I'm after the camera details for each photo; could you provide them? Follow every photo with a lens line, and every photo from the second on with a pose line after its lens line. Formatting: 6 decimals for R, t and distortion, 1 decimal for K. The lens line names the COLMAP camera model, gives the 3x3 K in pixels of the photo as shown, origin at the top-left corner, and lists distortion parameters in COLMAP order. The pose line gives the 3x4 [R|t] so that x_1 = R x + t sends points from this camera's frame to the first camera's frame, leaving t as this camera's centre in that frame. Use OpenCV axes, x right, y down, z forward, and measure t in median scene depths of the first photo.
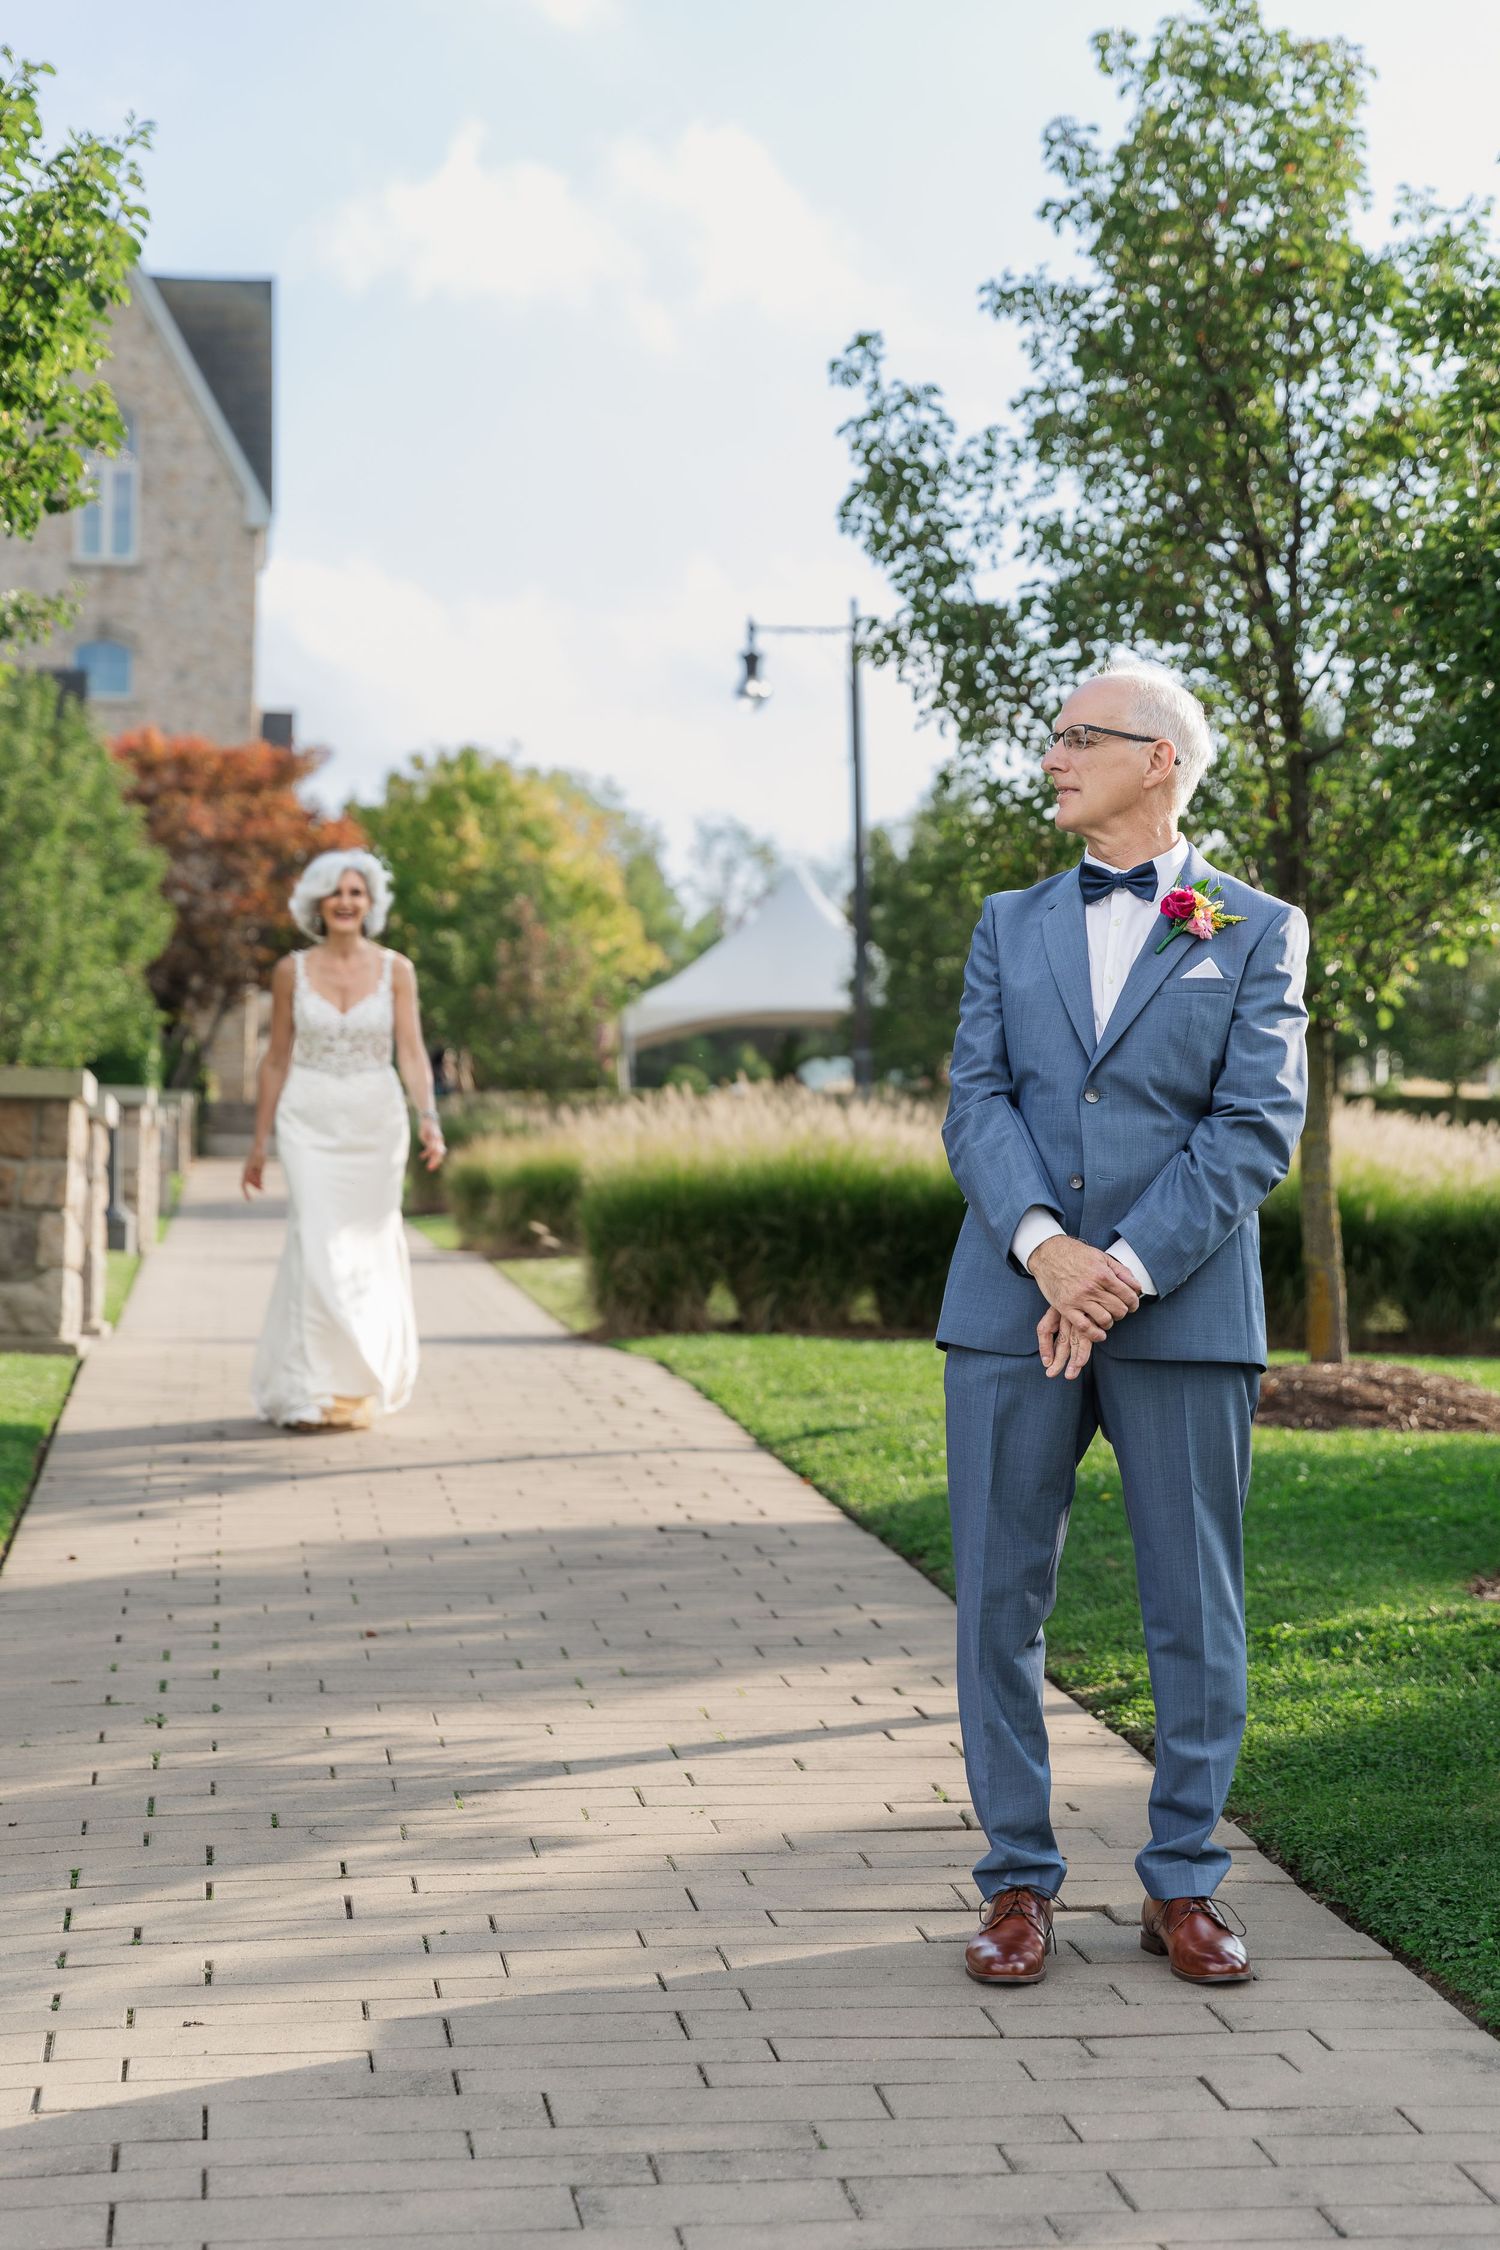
lens RADIAL K [[4730.4, 0, 804.3], [0, 4730.4, 1199.7], [0, 0, 1]] dist [-0.015057, 0.000000]
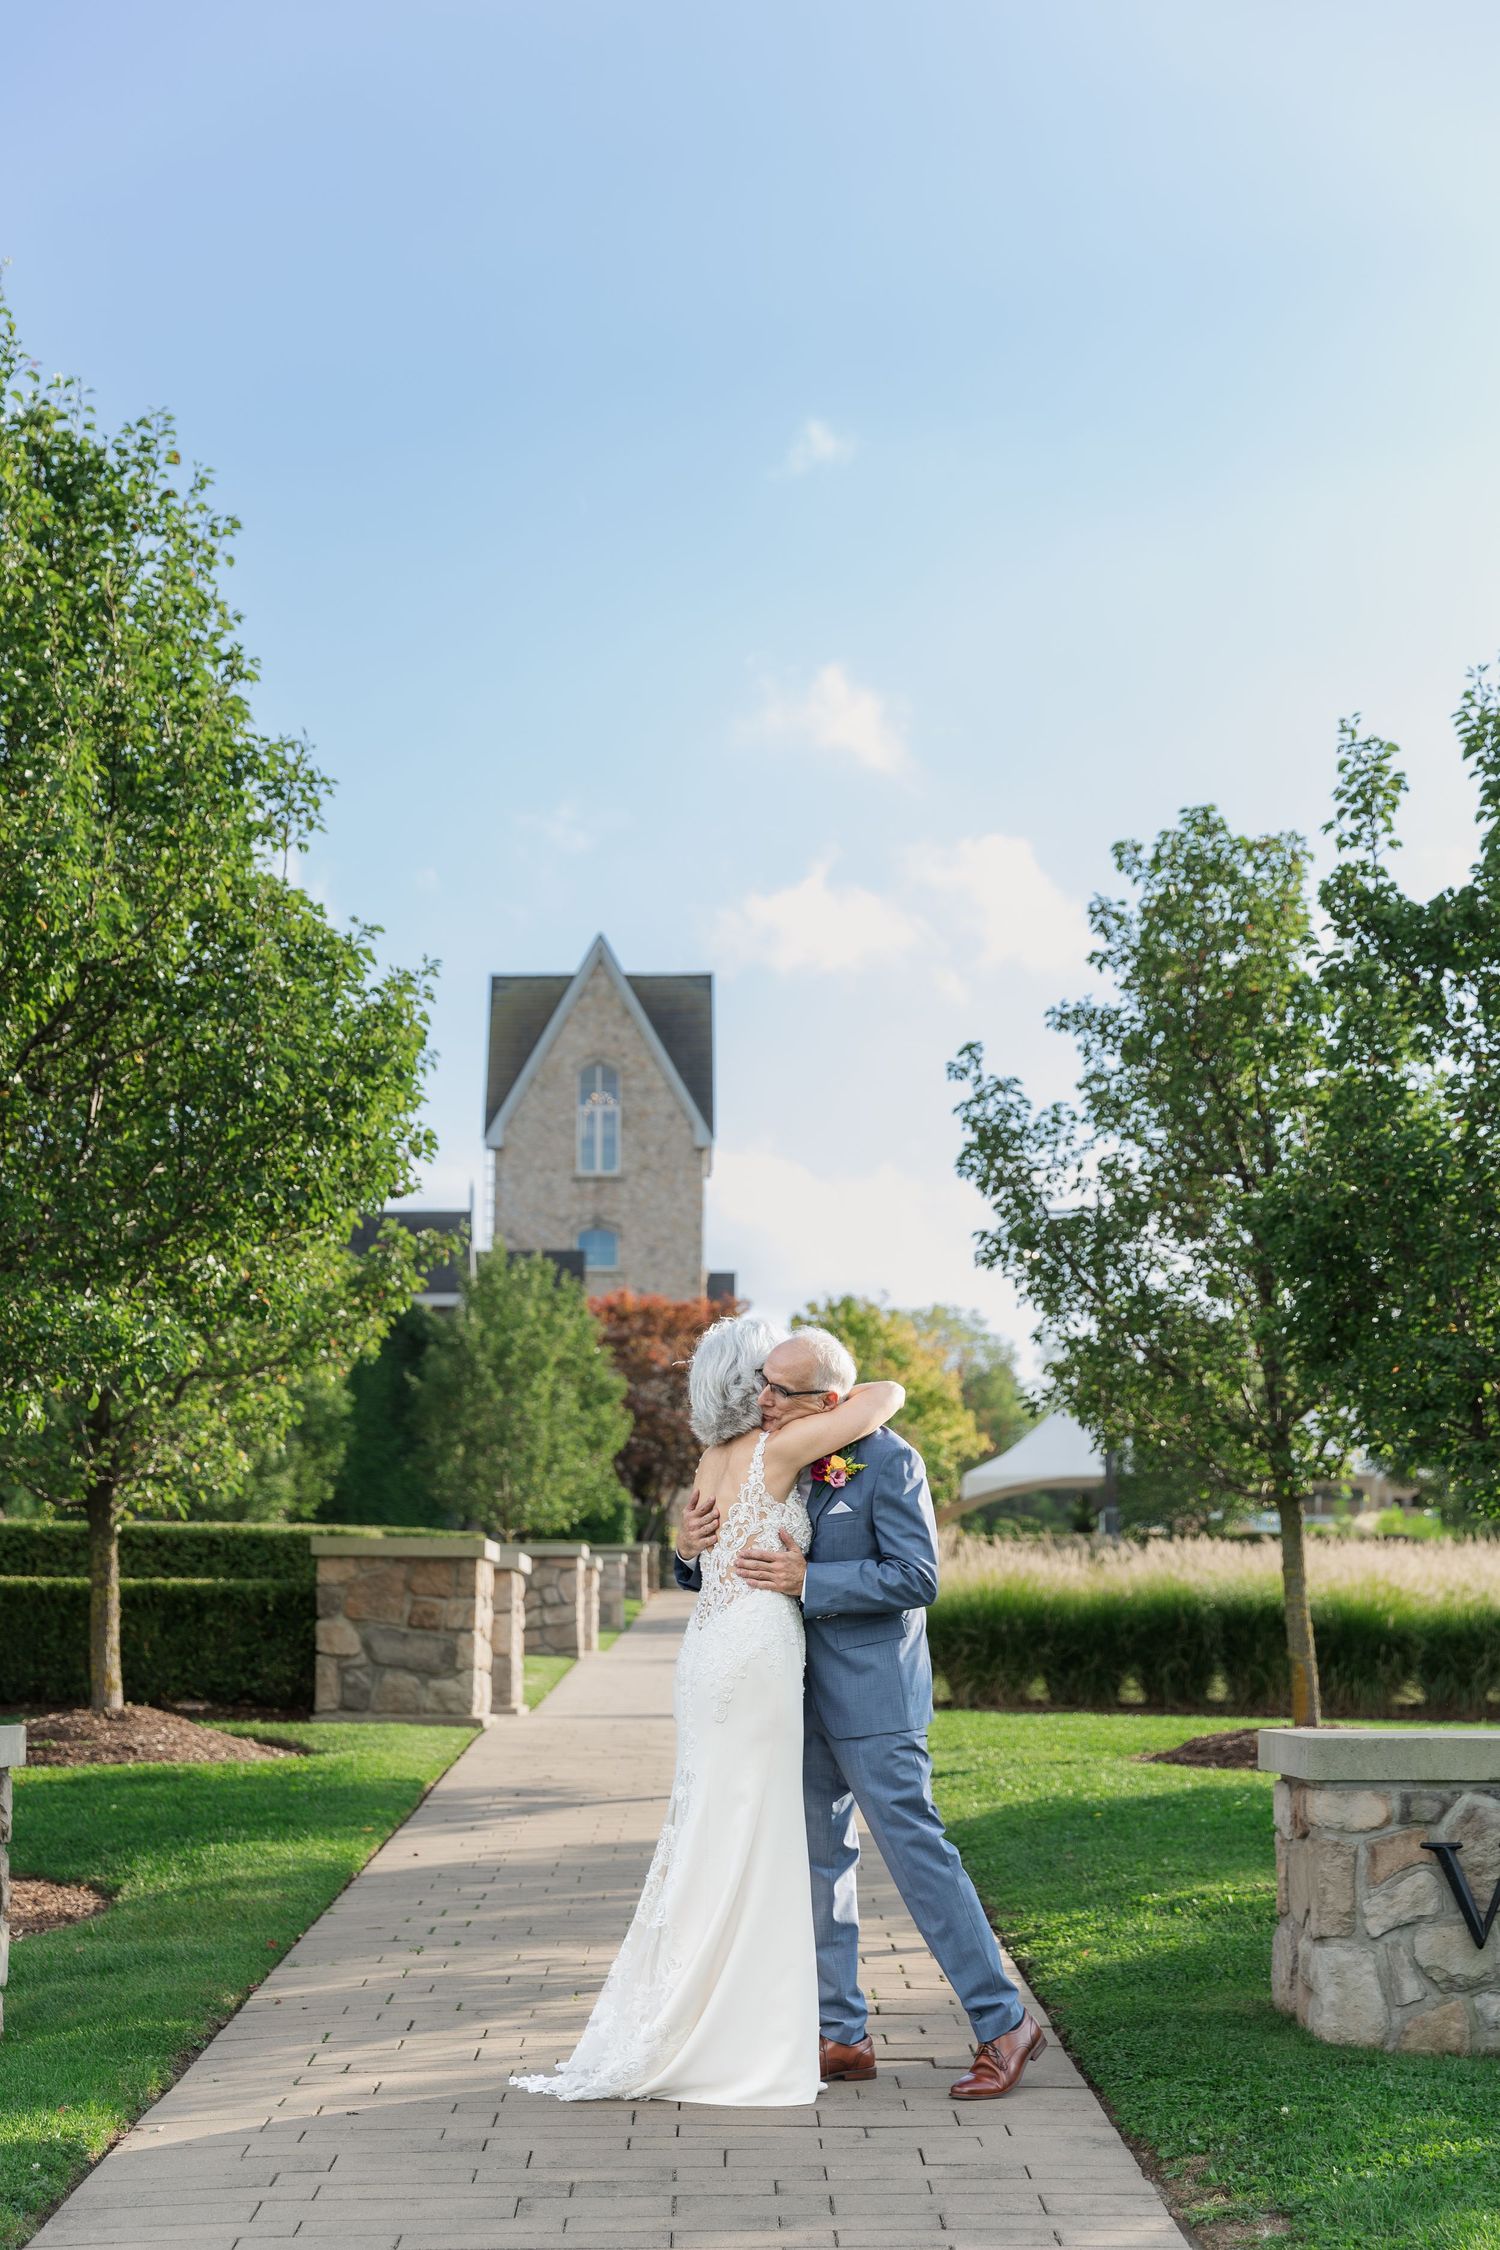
lens RADIAL K [[3505.7, 0, 625.6], [0, 3505.7, 1410.9], [0, 0, 1]] dist [0.004183, 0.000000]
pose [[0.986515, -0.021513, -0.162249, 0.082775], [0.012192, 0.998229, -0.058226, -0.002411], [0.163214, 0.055462, 0.985030, -0.115932]]
